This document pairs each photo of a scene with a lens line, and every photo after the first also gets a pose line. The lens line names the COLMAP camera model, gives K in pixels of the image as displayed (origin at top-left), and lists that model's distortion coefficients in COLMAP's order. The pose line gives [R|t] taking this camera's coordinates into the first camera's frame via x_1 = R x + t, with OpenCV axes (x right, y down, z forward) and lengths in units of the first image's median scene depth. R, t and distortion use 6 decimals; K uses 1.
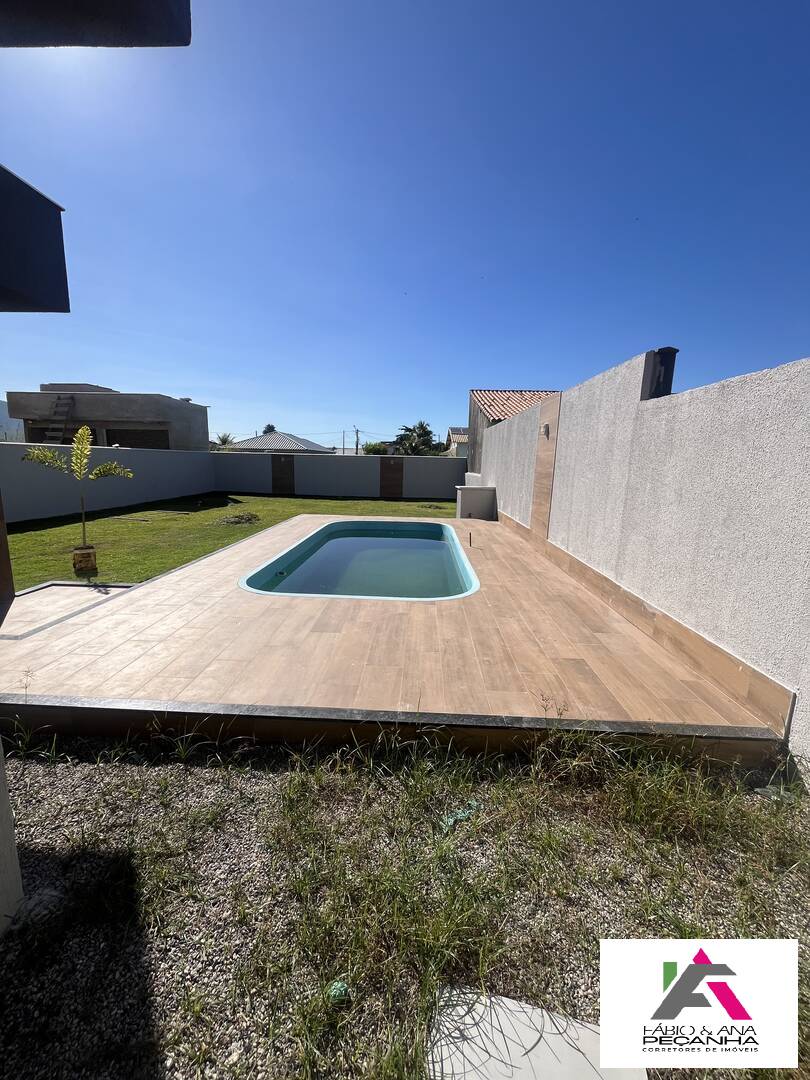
lens RADIAL K [[437.7, 0, 403.5], [0, 437.7, 537.6], [0, 0, 1]] dist [-0.003755, 0.000646]
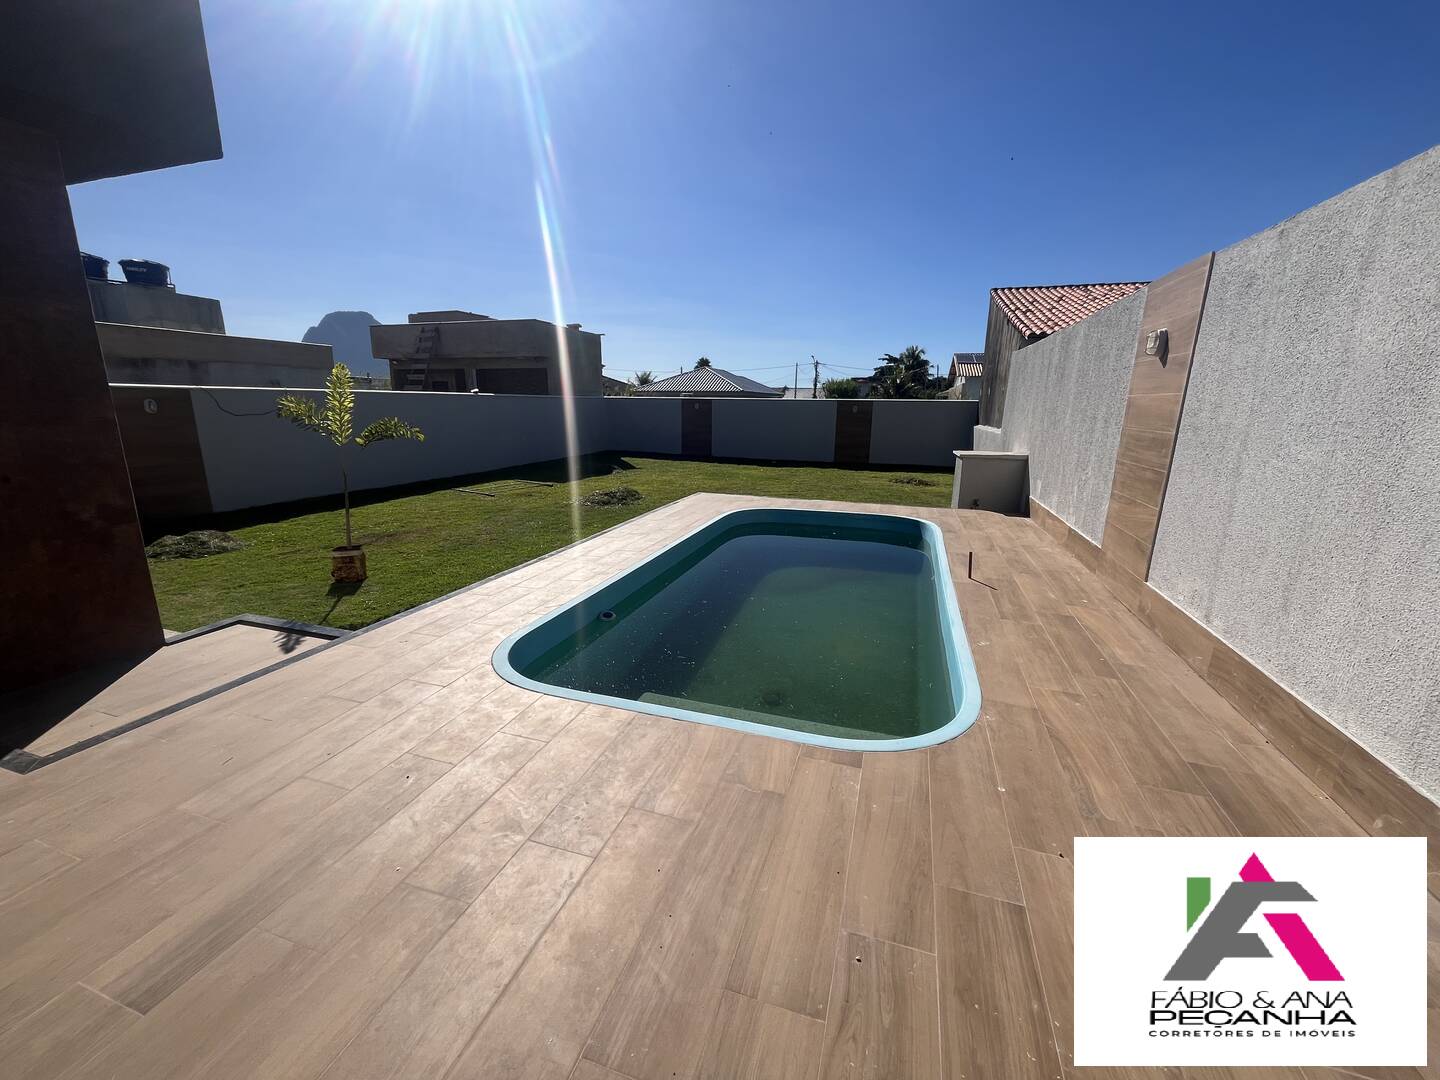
lens RADIAL K [[583.5, 0, 716.2], [0, 583.5, 541.7], [0, 0, 1]] dist [-0.003755, 0.000646]
pose [[0.962634, 0.052740, -0.265620, 0.028475], [-0.037749, 0.997409, 0.061237, -0.034630], [0.268162, -0.048922, 0.962131, 0.162350]]
